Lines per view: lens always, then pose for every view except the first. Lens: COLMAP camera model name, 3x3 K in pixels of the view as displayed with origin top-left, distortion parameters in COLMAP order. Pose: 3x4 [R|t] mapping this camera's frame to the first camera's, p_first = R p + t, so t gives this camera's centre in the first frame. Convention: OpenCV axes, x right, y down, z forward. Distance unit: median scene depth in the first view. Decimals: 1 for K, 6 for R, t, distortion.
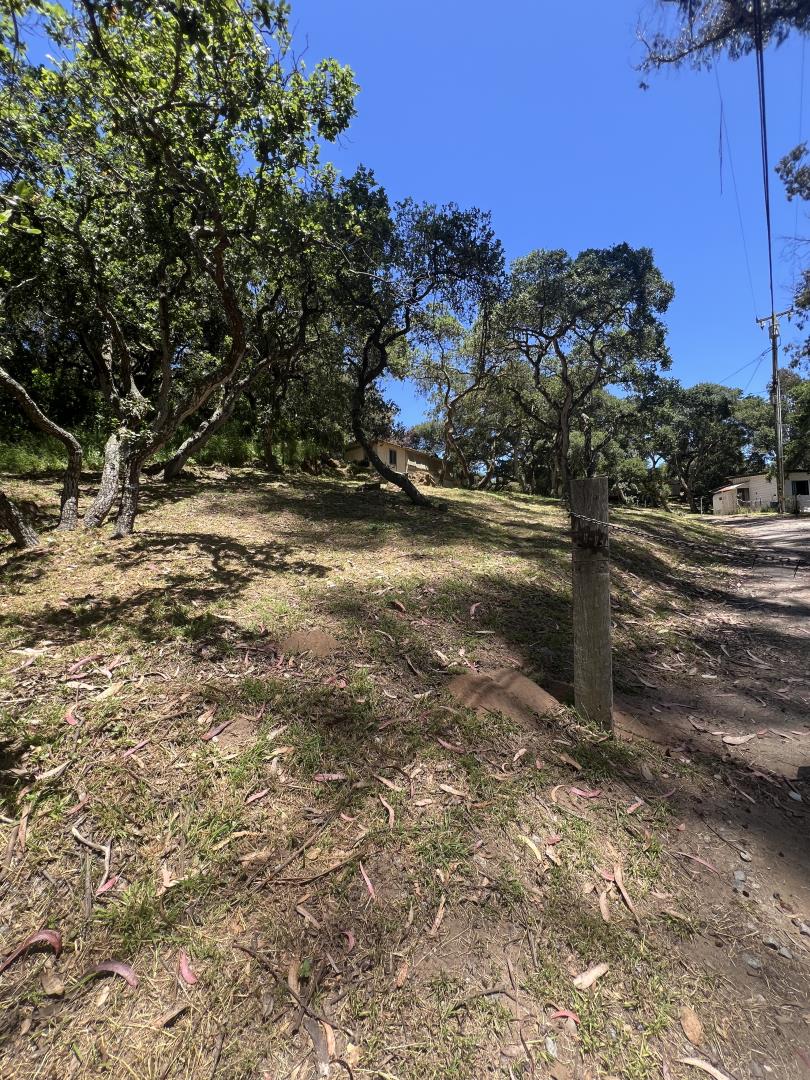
lens RADIAL K [[432.4, 0, 405.0], [0, 432.4, 540.0], [0, 0, 1]] dist [-0.003675, 0.000200]
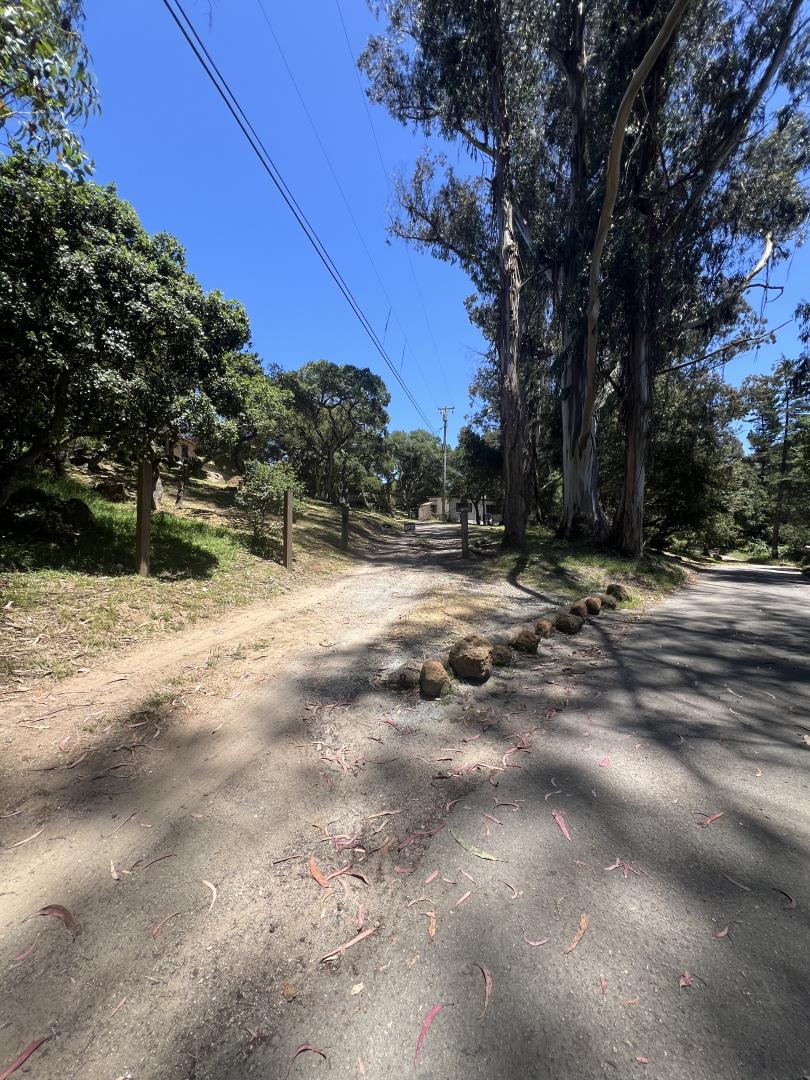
lens RADIAL K [[432.4, 0, 405.0], [0, 432.4, 540.0], [0, 0, 1]] dist [-0.003675, 0.000200]
pose [[0.848951, 0.042444, 0.526764, -0.130546], [-0.047862, 0.998848, -0.003347, 0.019142], [-0.526299, -0.022371, 0.850005, -0.289633]]
